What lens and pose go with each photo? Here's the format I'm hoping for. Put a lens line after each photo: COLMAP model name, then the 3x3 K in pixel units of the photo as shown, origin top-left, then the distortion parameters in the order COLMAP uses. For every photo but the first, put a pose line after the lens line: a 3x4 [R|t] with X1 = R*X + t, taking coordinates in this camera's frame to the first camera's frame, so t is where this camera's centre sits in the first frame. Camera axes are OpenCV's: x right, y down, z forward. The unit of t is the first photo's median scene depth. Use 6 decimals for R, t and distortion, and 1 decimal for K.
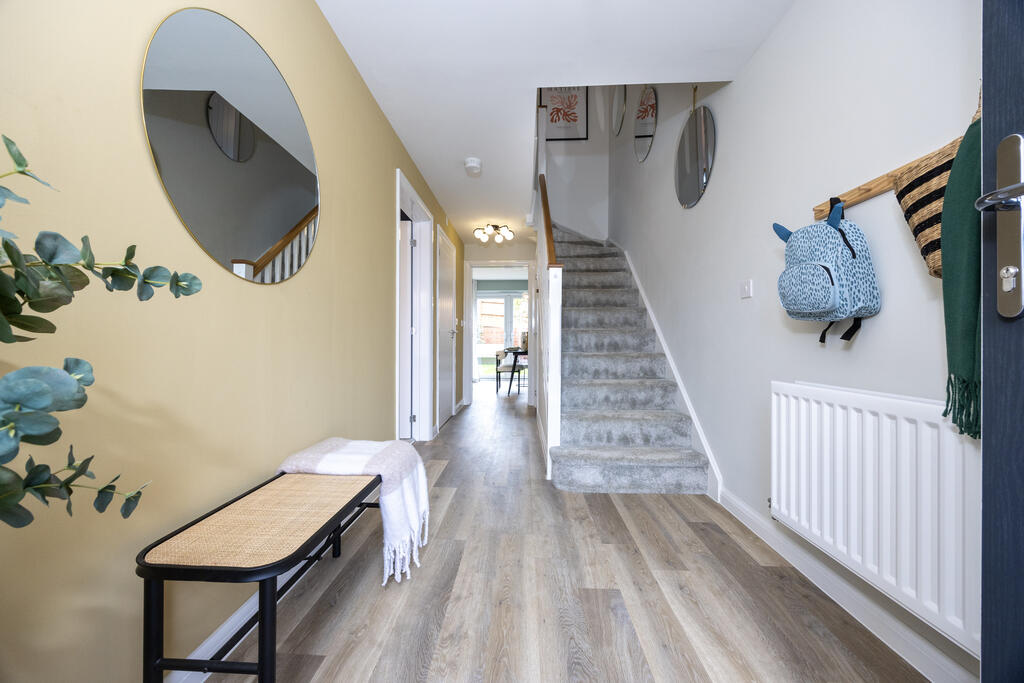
lens RADIAL K [[391.3, 0, 507.6], [0, 391.3, 341.4], [0, 0, 1]] dist [0.000714, -0.000002]
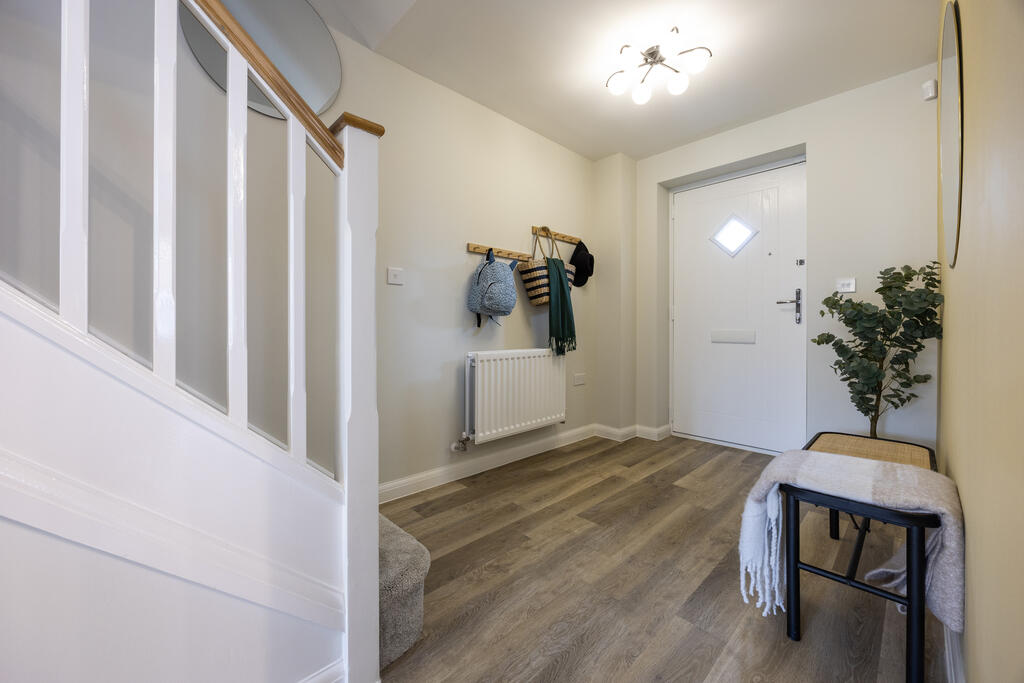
lens RADIAL K [[391.3, 0, 504.7], [0, 391.3, 331.3], [0, 0, 1]] dist [0.000714, -0.000002]
pose [[-0.721903, -0.014211, 0.691848, -0.388792], [-0.011876, 0.999896, 0.008146, 0.004323], [-0.691892, -0.002336, -0.721997, 1.851162]]
